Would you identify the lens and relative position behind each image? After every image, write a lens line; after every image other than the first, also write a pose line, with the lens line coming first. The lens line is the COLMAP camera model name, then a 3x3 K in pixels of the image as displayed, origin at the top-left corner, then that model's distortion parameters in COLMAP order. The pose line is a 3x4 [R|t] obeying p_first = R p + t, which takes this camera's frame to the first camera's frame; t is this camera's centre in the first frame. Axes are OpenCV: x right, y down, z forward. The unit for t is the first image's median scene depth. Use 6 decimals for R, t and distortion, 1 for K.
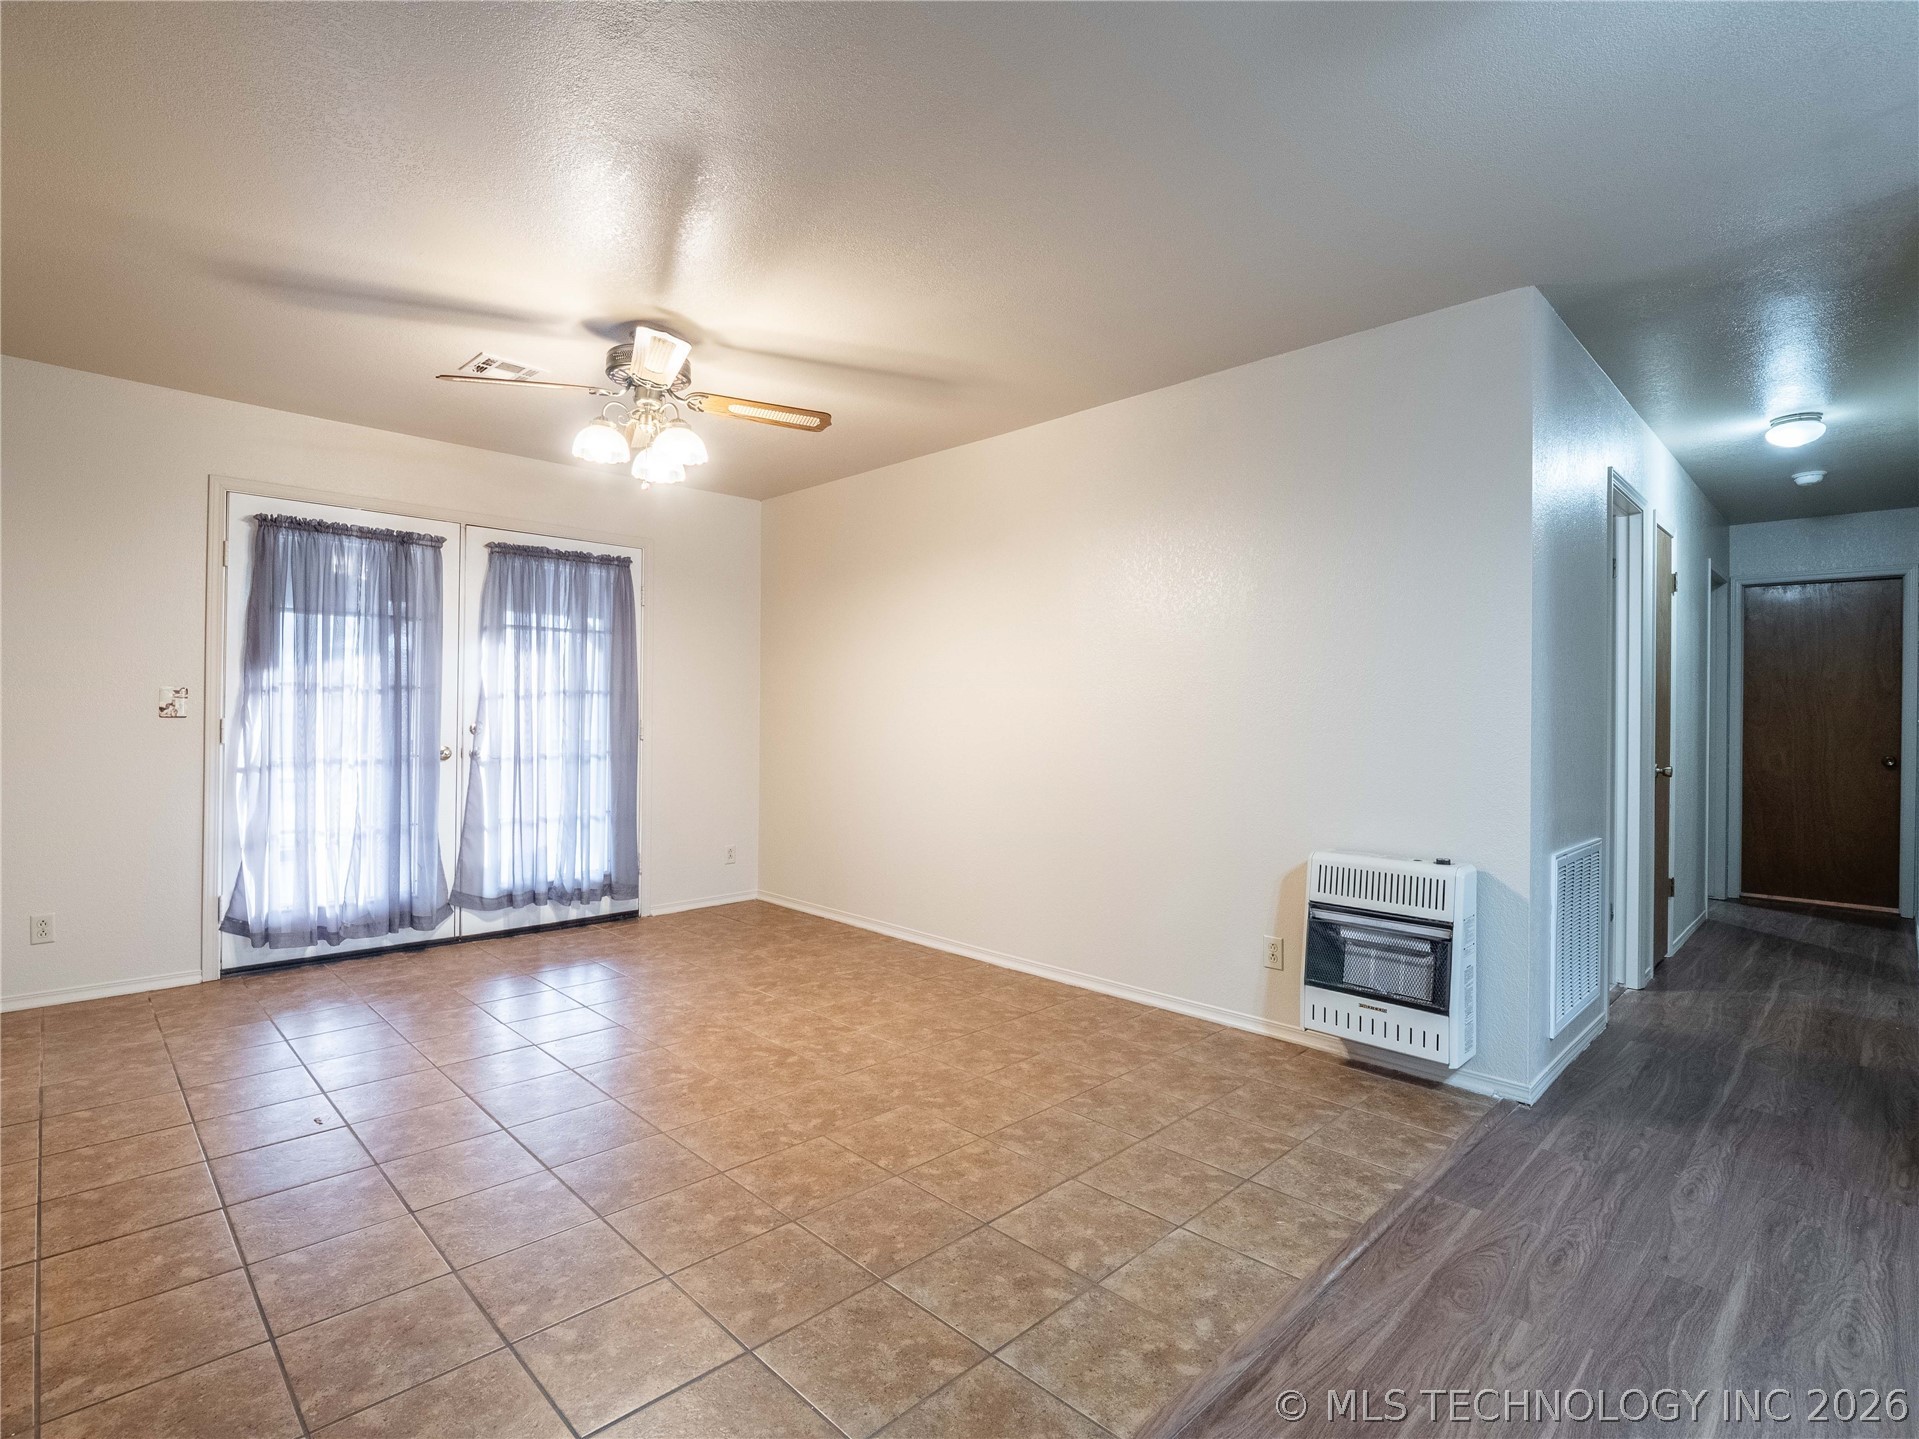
lens RADIAL K [[938.5, 0, 953.5], [0, 938.5, 711.0], [0, 0, 1]] dist [-0.013823, -0.000982]
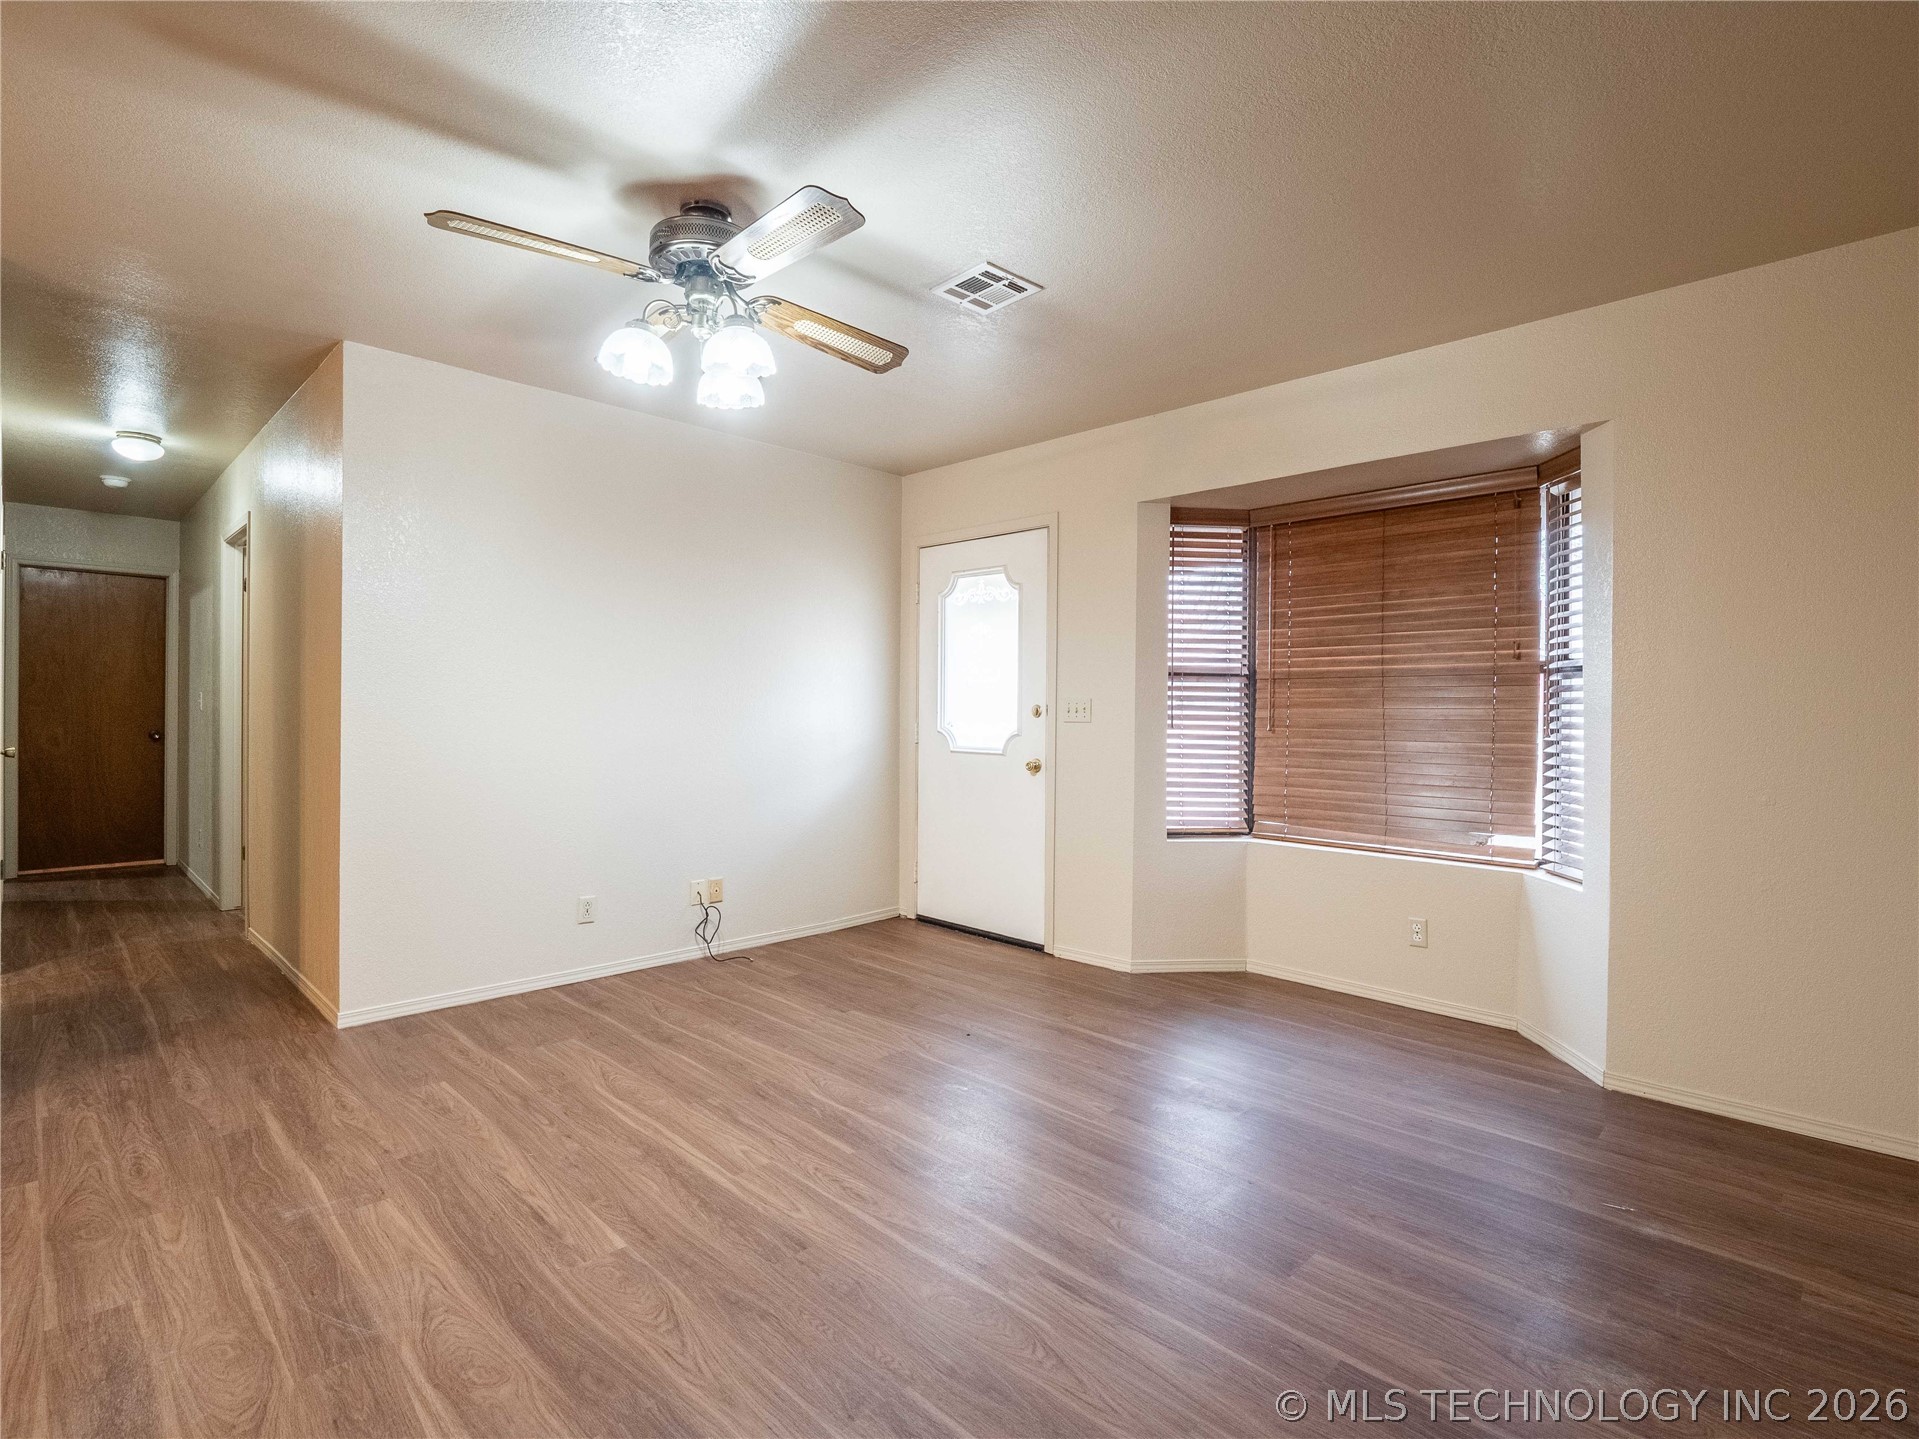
lens RADIAL K [[938.5, 0, 967.6], [0, 938.5, 710.6], [0, 0, 1]] dist [-0.013823, -0.000982]
pose [[-0.019742, -0.015214, 0.999689, -0.255923], [-0.009894, 0.999838, 0.015021, -0.004804], [-0.999756, -0.009594, -0.019889, -0.002413]]
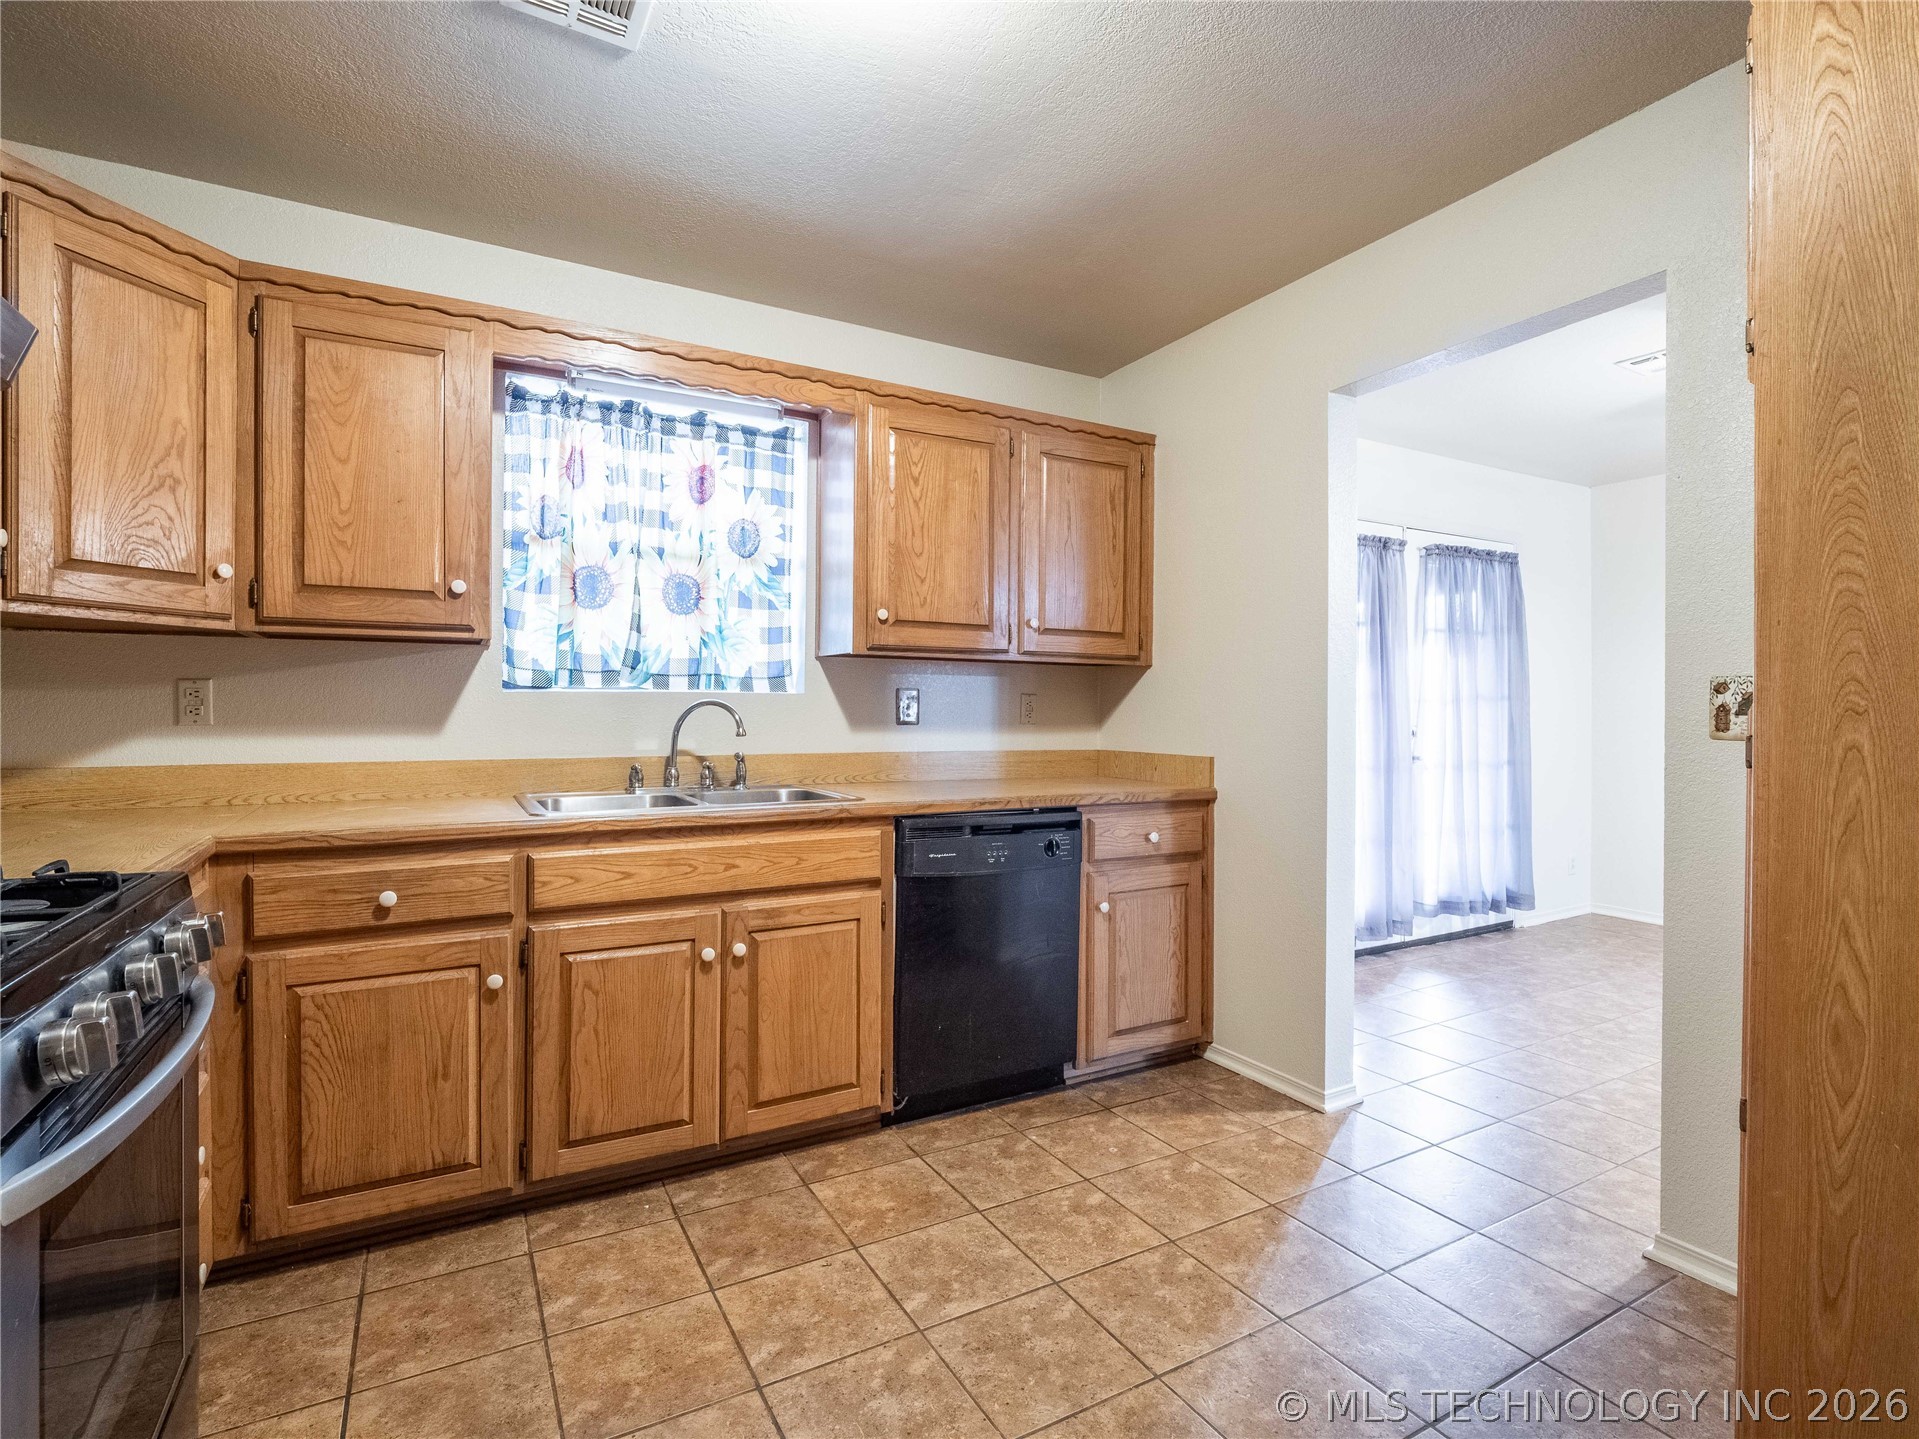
lens RADIAL K [[938.5, 0, 968.9], [0, 938.5, 707.8], [0, 0, 1]] dist [-0.013823, -0.000982]
pose [[0.967009, -0.010810, -0.254512, -0.834036], [0.009560, 0.999935, -0.006148, -0.007418], [0.254562, 0.003512, 0.967050, -0.091642]]
